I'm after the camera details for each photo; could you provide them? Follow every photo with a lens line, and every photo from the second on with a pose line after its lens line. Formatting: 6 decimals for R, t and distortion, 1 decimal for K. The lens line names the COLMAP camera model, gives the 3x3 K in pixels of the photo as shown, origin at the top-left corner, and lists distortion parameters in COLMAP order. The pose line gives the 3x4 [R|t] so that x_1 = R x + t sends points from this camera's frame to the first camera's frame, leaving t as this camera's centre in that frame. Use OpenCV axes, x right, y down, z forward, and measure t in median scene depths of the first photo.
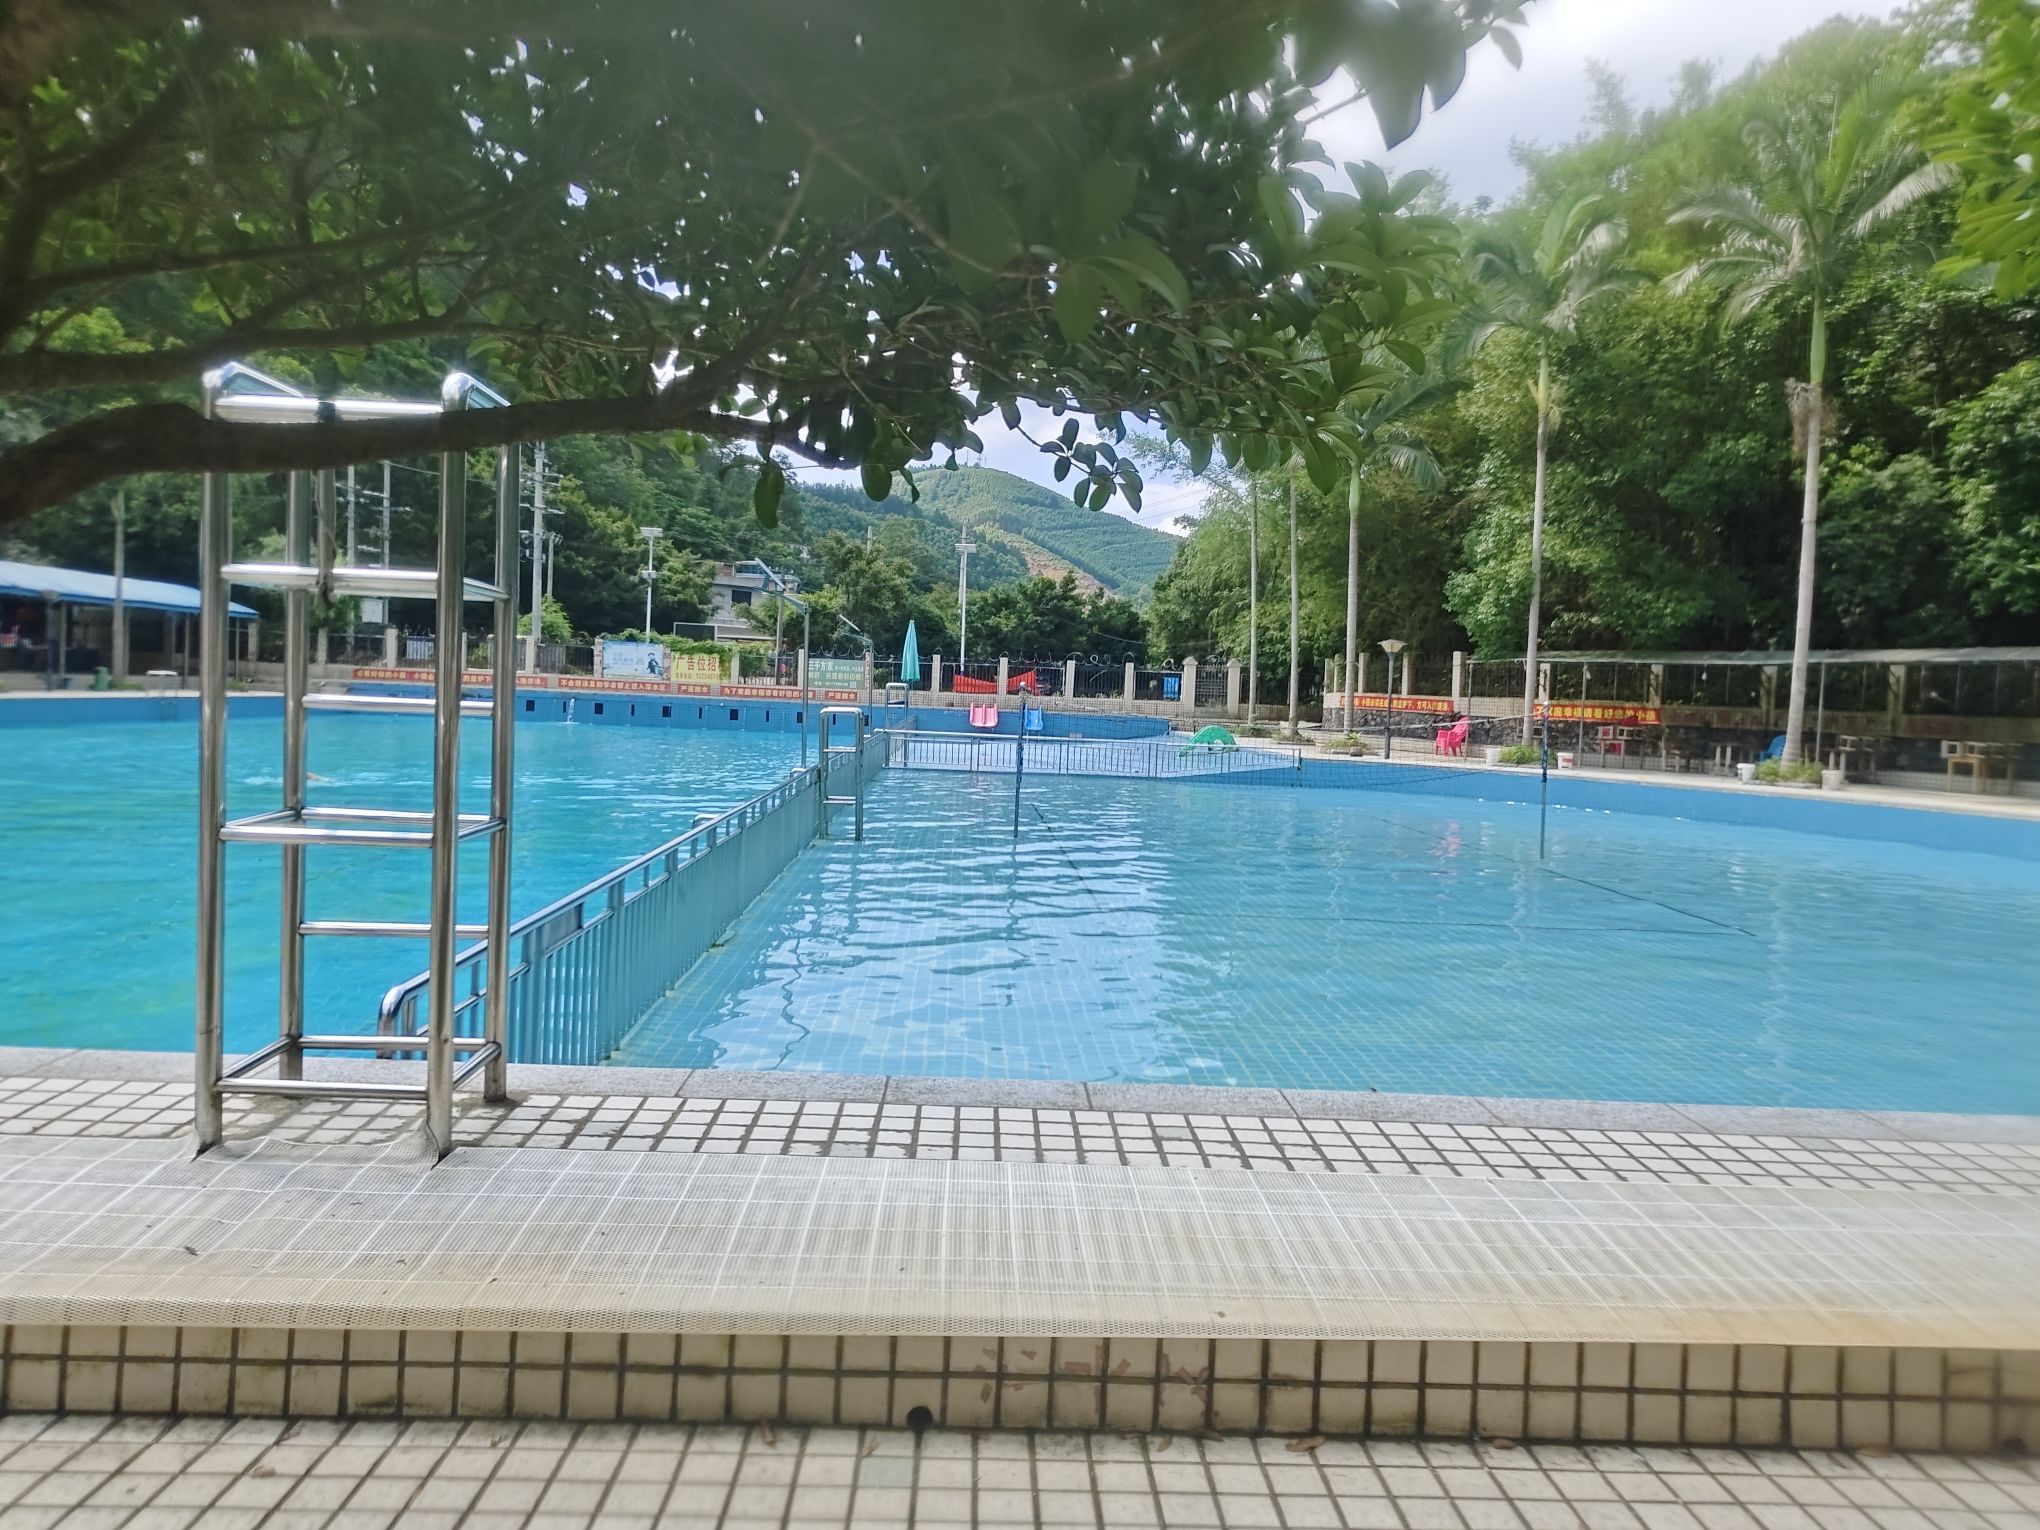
lens RADIAL K [[1380.0, 0, 1022.7], [0, 1380.0, 757.4], [0, 0, 1]] dist [0.033018, -0.000127]
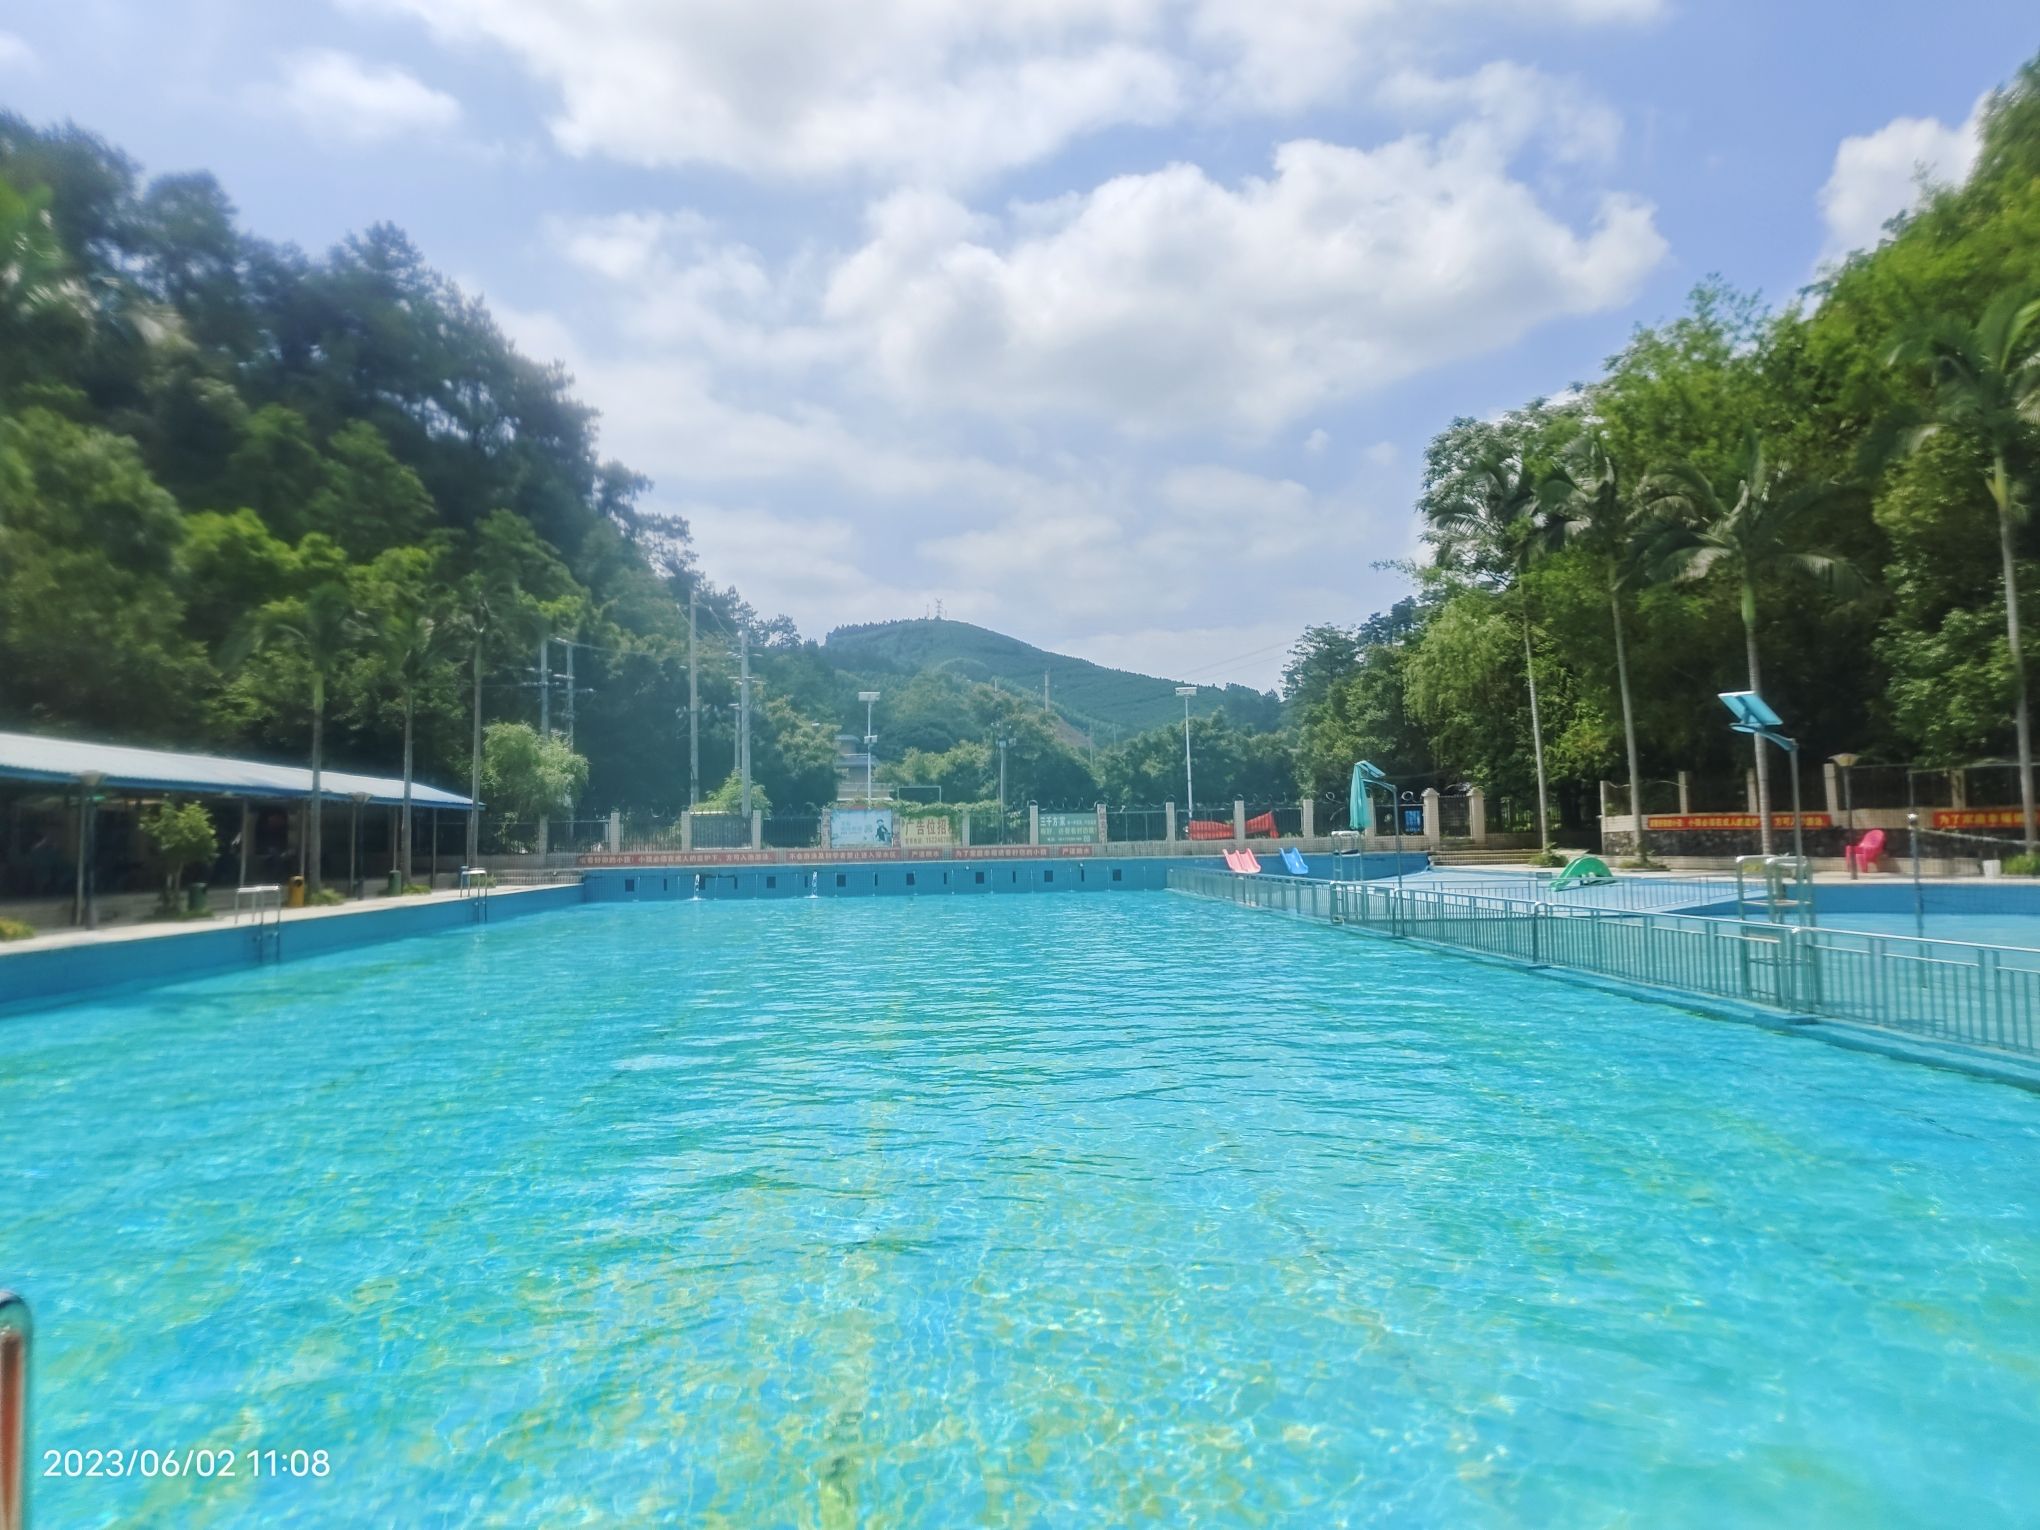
lens RADIAL K [[1380.0, 0, 1022.7], [0, 1380.0, 757.4], [0, 0, 1]] dist [0.033018, -0.000127]
pose [[0.997612, -0.062376, 0.029673, -0.194301], [0.065154, 0.992409, -0.104308, -0.011331], [-0.022941, 0.105992, 0.994102, 0.034225]]
